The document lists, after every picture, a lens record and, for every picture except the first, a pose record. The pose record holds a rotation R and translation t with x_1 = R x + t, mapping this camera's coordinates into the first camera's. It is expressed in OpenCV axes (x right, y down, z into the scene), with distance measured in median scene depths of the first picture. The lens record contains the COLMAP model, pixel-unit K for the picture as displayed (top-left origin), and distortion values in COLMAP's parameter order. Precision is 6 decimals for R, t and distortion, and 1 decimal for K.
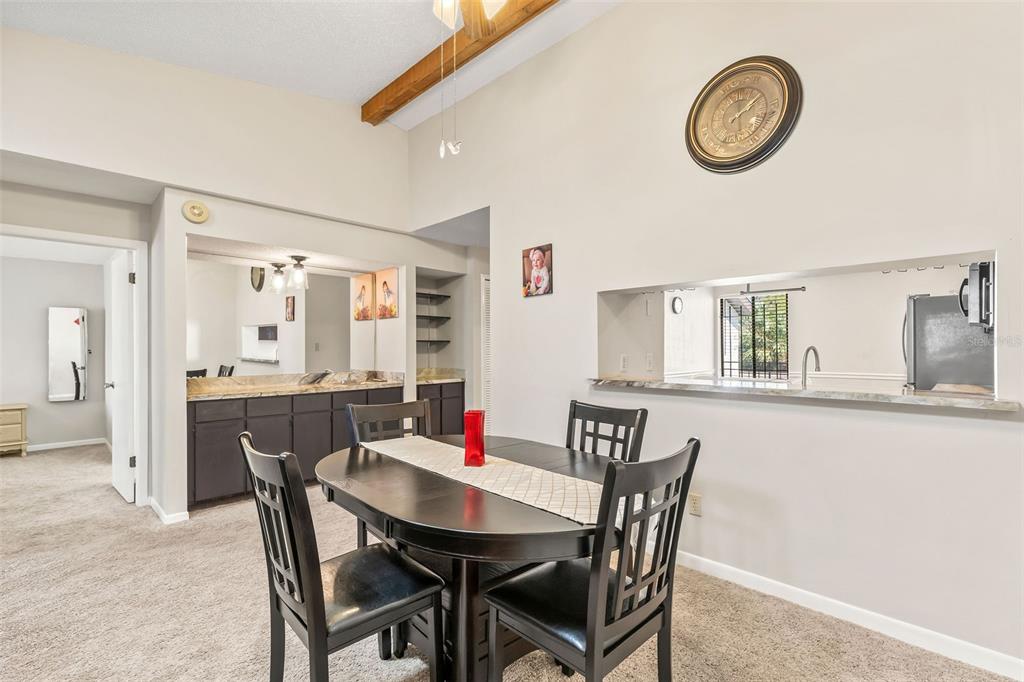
lens RADIAL K [[464.5, 0, 510.3], [0, 464.5, 346.5], [0, 0, 1]] dist [0.008806, -0.003044]
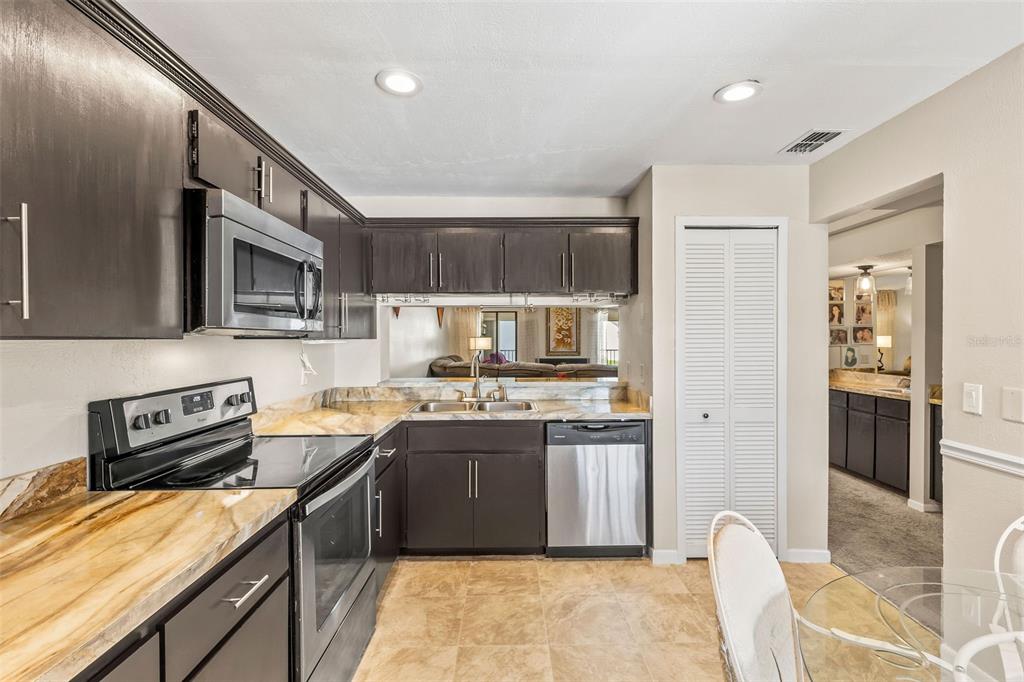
lens RADIAL K [[464.5, 0, 522.6], [0, 464.5, 341.9], [0, 0, 1]] dist [0.008806, -0.003044]
pose [[-0.692042, 0.008123, -0.721812, 1.080797], [0.000285, 0.999940, 0.010980, -0.036640], [0.721857, 0.007393, -0.692002, 1.447302]]
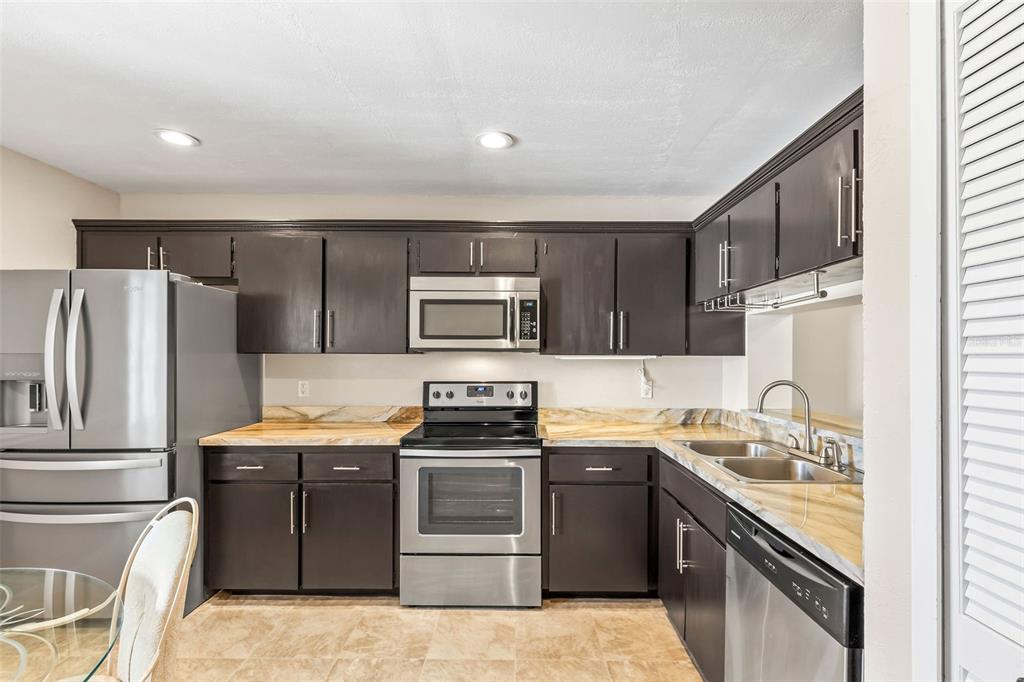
lens RADIAL K [[464.5, 0, 517.0], [0, 464.5, 355.7], [0, 0, 1]] dist [0.008806, -0.003044]
pose [[-0.695085, -0.001382, 0.718926, 0.291419], [-0.002925, 0.999995, -0.000905, -0.031254], [-0.718921, -0.002732, -0.695086, 1.395098]]
